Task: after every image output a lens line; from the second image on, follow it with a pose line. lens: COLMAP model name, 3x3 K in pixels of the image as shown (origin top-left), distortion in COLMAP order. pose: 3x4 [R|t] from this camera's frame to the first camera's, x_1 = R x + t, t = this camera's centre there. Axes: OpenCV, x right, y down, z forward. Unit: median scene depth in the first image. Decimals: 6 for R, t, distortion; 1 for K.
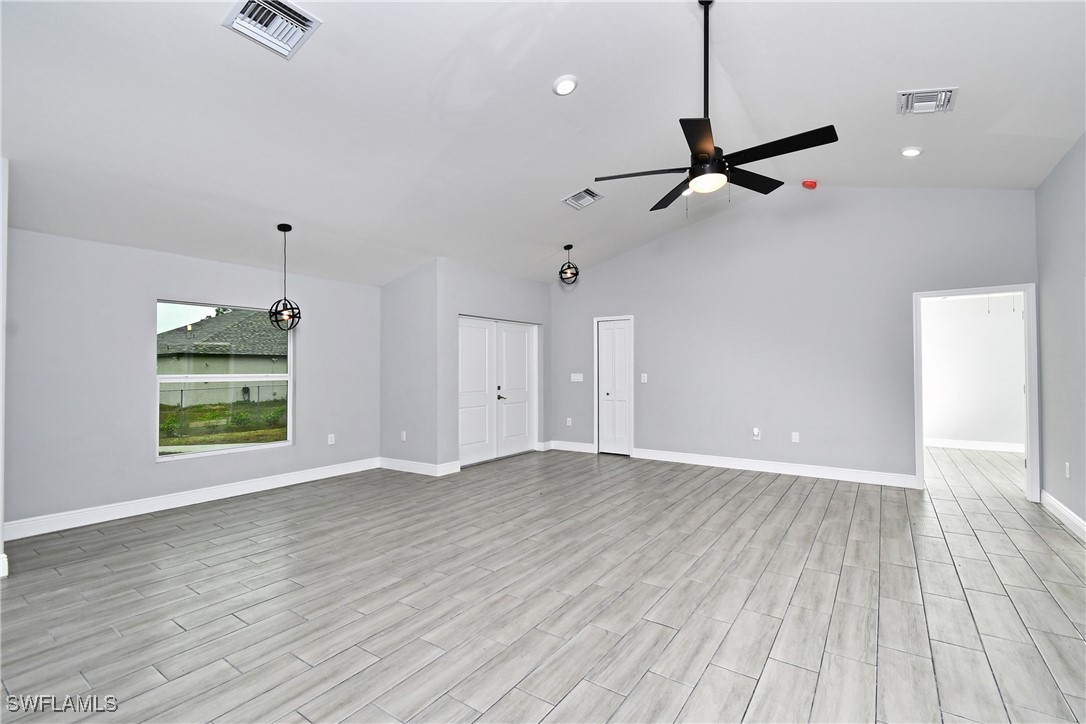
lens RADIAL K [[480.0, 0, 545.7], [0, 480.0, 359.2], [0, 0, 1]] dist [0.004698, 0.000541]
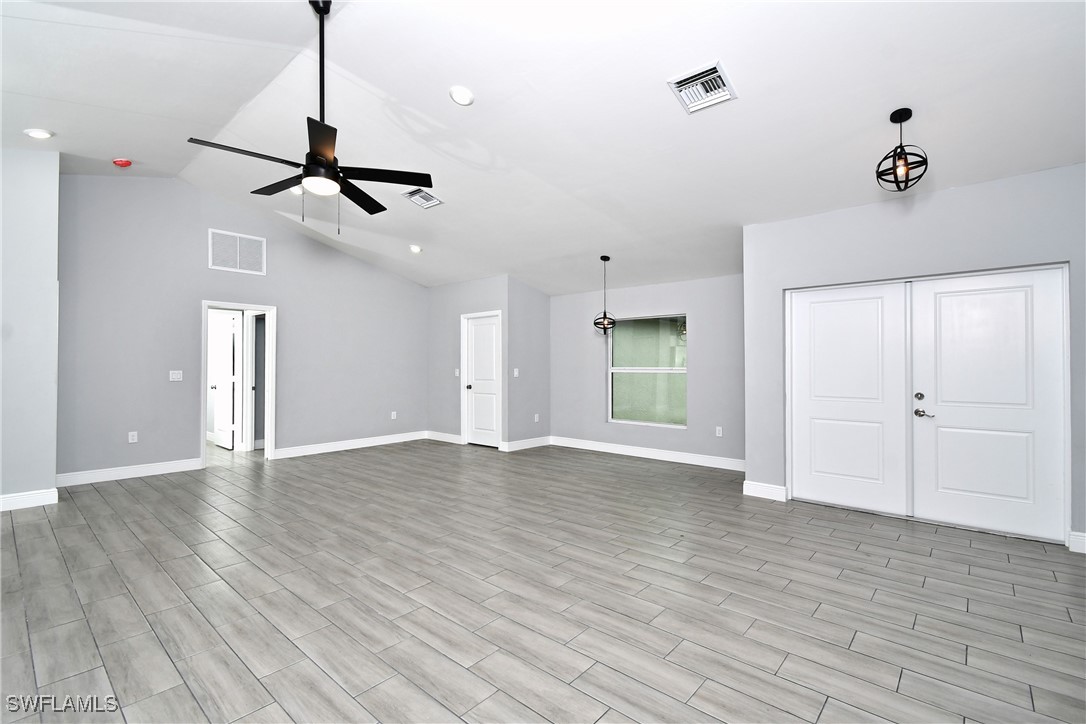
lens RADIAL K [[480.0, 0, 545.7], [0, 480.0, 359.2], [0, 0, 1]] dist [0.004698, 0.000541]
pose [[-0.100234, -0.008129, -0.994931, 1.028017], [0.022117, 0.999701, -0.010396, 0.023232], [0.994718, -0.023047, -0.100025, 1.225836]]
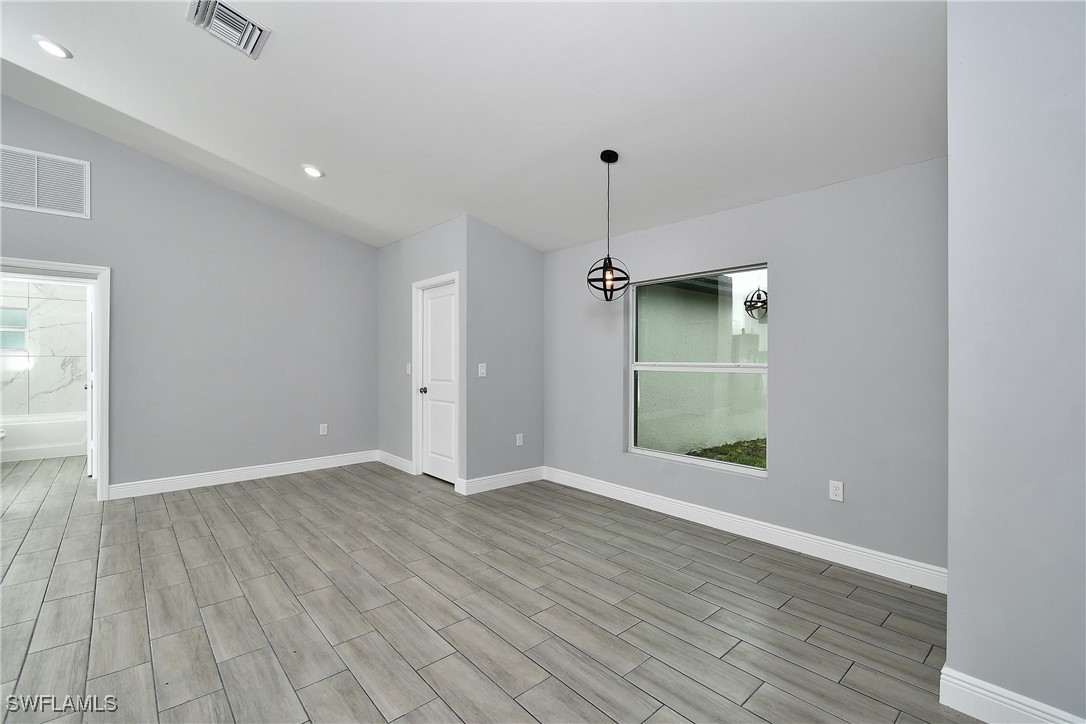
lens RADIAL K [[472.4, 0, 543.0], [0, 472.4, 362.0], [0, 0, 1]] dist [0.000755, -0.000350]
pose [[-0.223706, 0.009558, -0.974610, 0.204965], [0.018112, 0.999820, 0.005648, 0.030543], [0.974488, -0.016389, -0.223839, 1.344263]]
